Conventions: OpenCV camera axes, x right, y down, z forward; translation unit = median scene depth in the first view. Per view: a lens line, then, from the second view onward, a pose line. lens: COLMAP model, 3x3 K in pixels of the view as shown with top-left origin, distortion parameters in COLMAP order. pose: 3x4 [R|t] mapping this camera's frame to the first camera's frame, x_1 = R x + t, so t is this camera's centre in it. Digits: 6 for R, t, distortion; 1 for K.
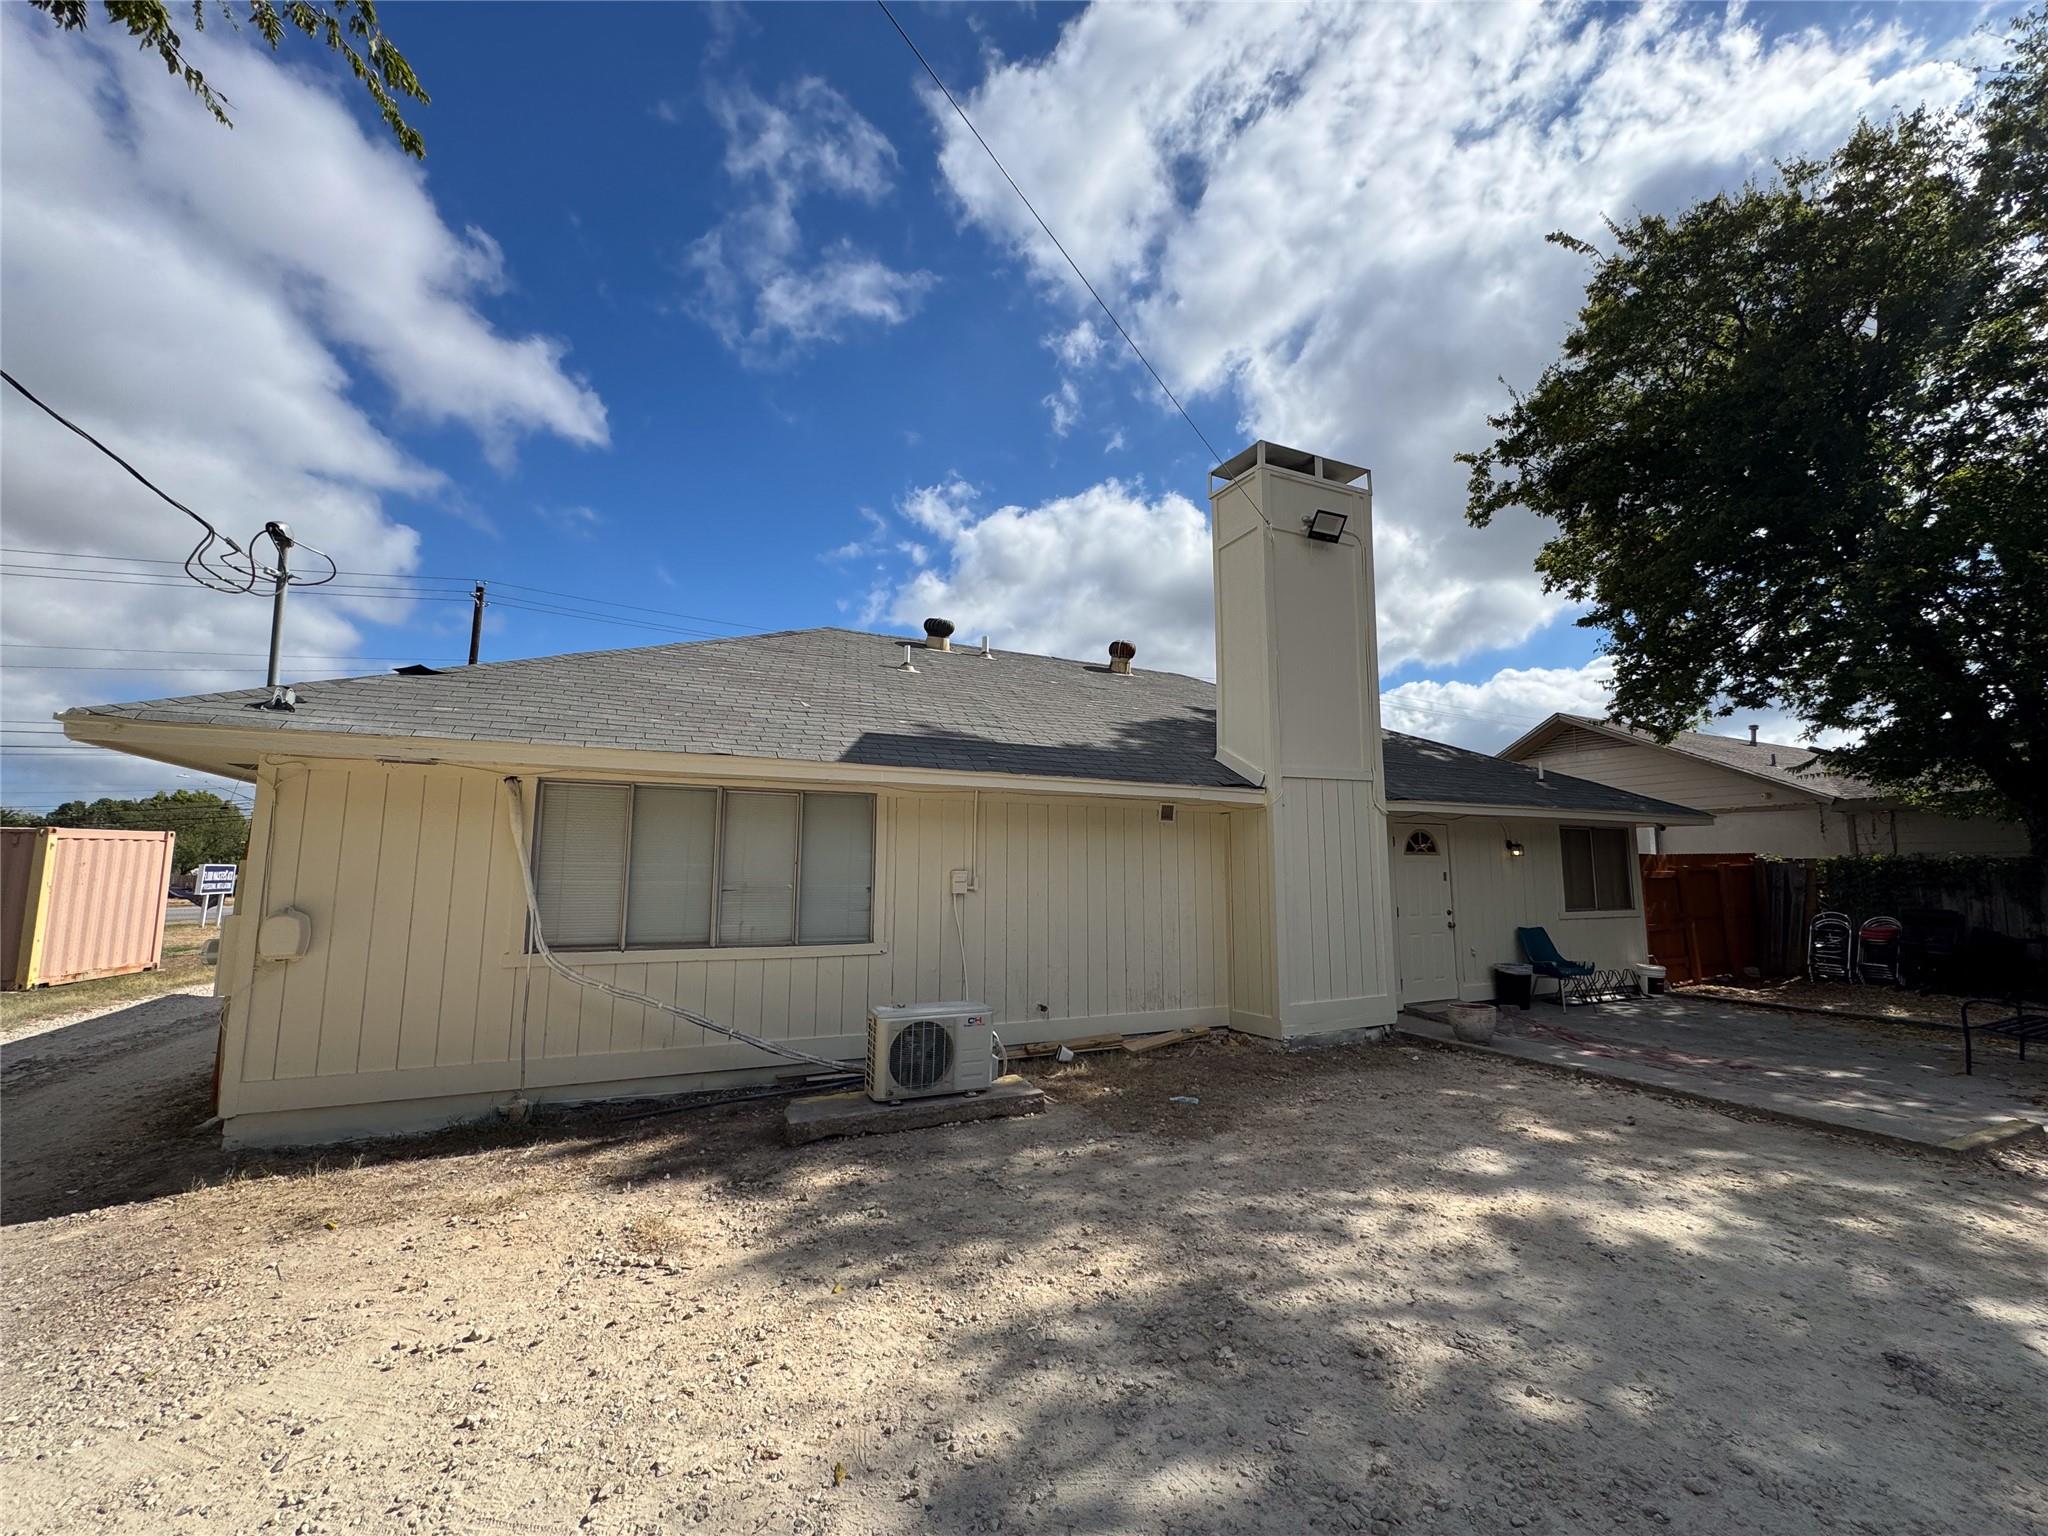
lens RADIAL K [[831.1, 0, 1024.0], [0, 831.1, 768.0], [0, 0, 1]] dist [-0.001685, -0.000187]
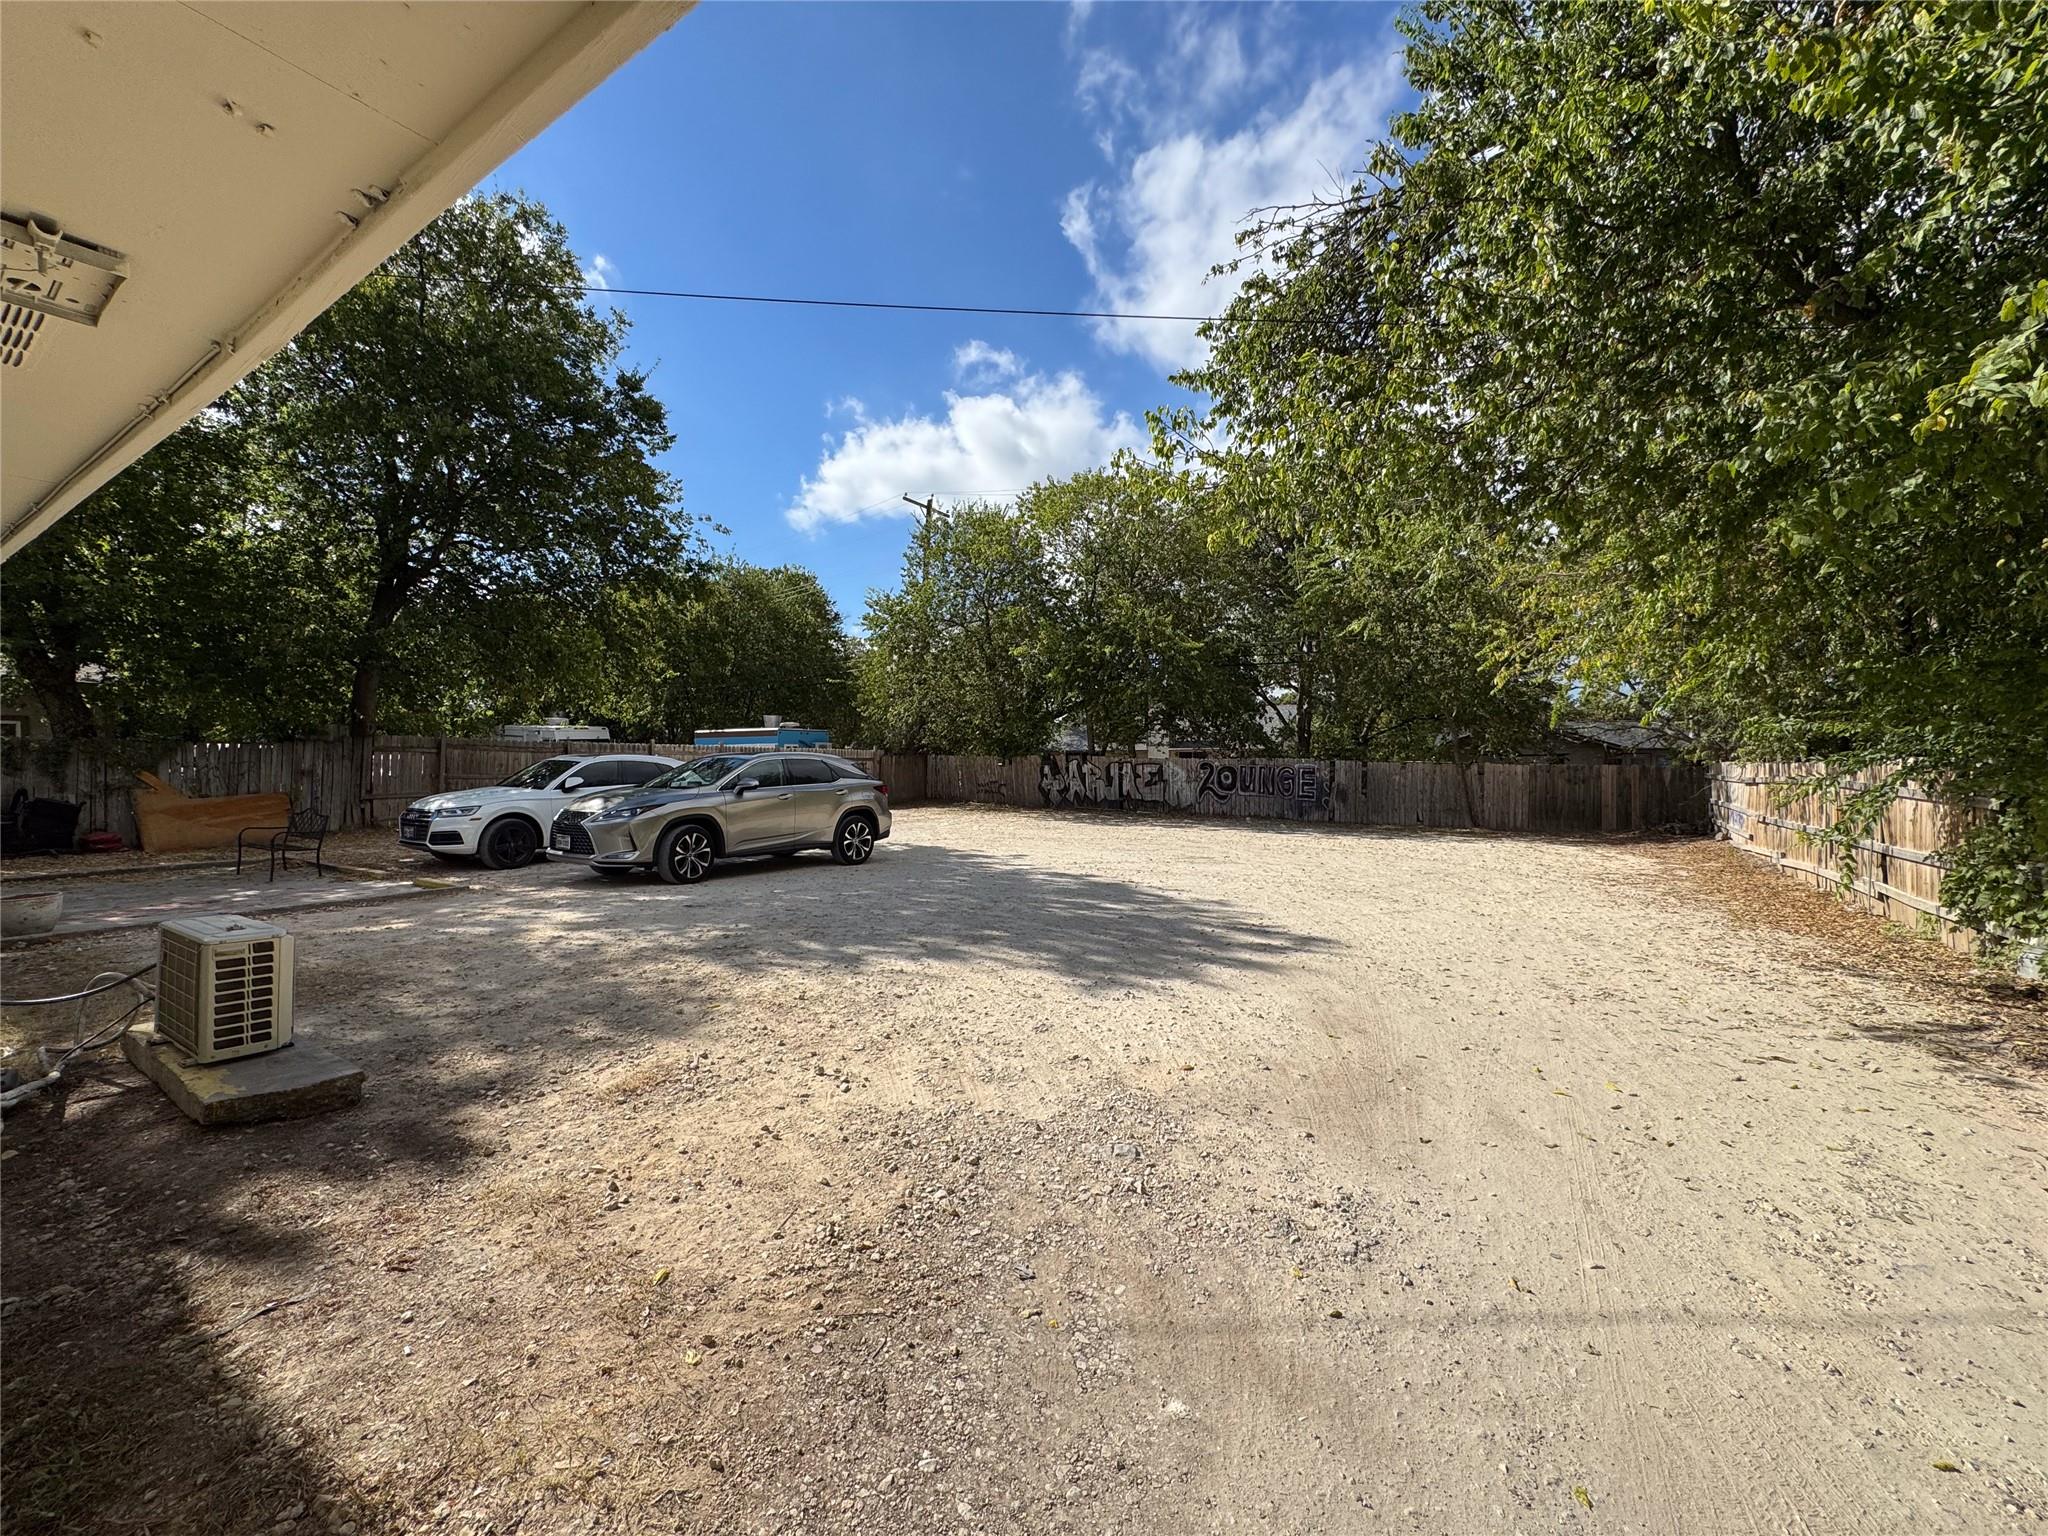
lens RADIAL K [[831.1, 0, 1024.0], [0, 831.1, 768.0], [0, 0, 1]] dist [-0.001685, -0.000187]
pose [[-0.538616, -0.013105, 0.842449, -0.693037], [-0.107132, 0.992828, -0.053050, 0.073432], [-0.835712, -0.118827, -0.536158, 0.523592]]
